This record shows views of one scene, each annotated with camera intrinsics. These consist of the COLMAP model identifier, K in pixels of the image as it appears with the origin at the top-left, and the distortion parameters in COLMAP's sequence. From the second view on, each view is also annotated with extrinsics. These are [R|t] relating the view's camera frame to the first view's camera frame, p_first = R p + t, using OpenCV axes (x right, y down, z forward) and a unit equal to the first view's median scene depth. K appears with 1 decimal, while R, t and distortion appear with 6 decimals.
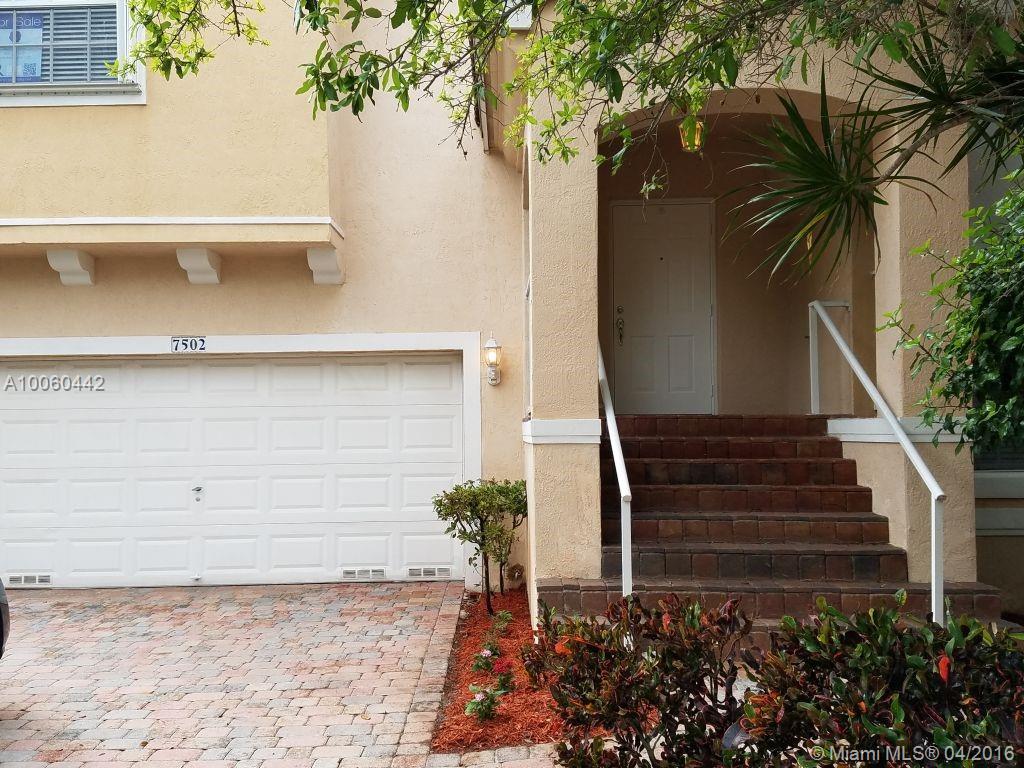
lens RADIAL K [[1058.0, 0, 512.0], [0, 1058.0, 384.0], [0, 0, 1]] dist [0.295934, -0.672104]
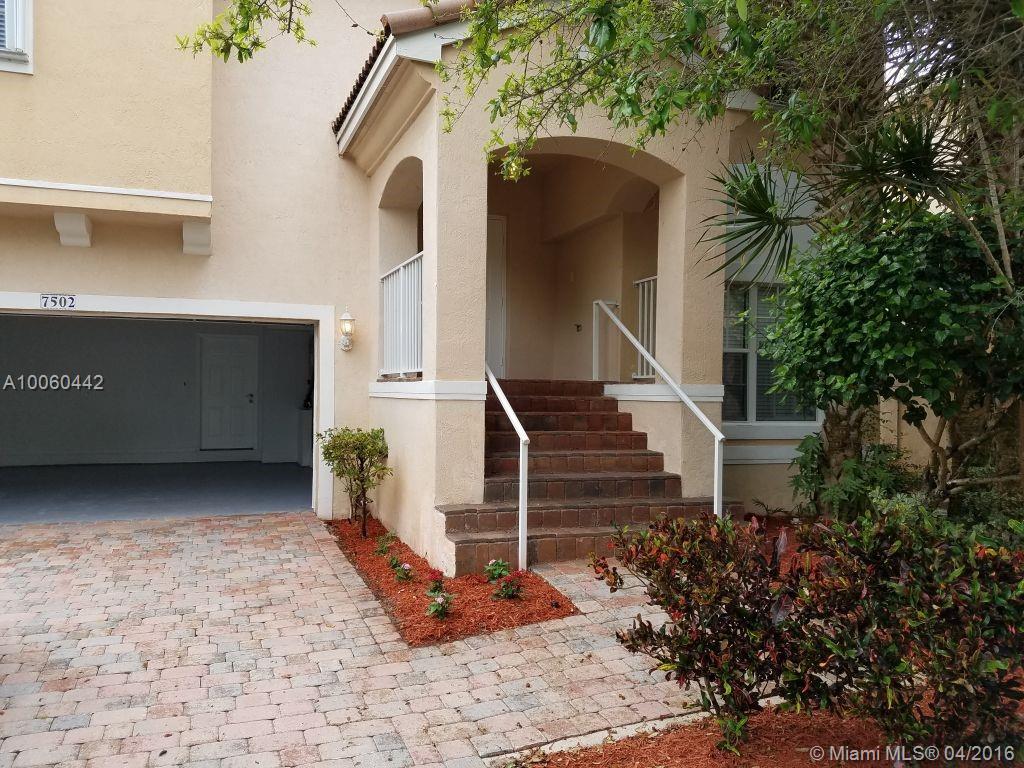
lens RADIAL K [[811.7, 0, 512.0], [0, 811.7, 384.0], [0, 0, 1]] dist [0.208654, -0.434696]
pose [[0.919993, 0.021843, 0.391326, -0.267152], [-0.035984, 0.998936, 0.028839, 0.006835], [-0.390280, -0.040613, 0.919800, 0.078804]]
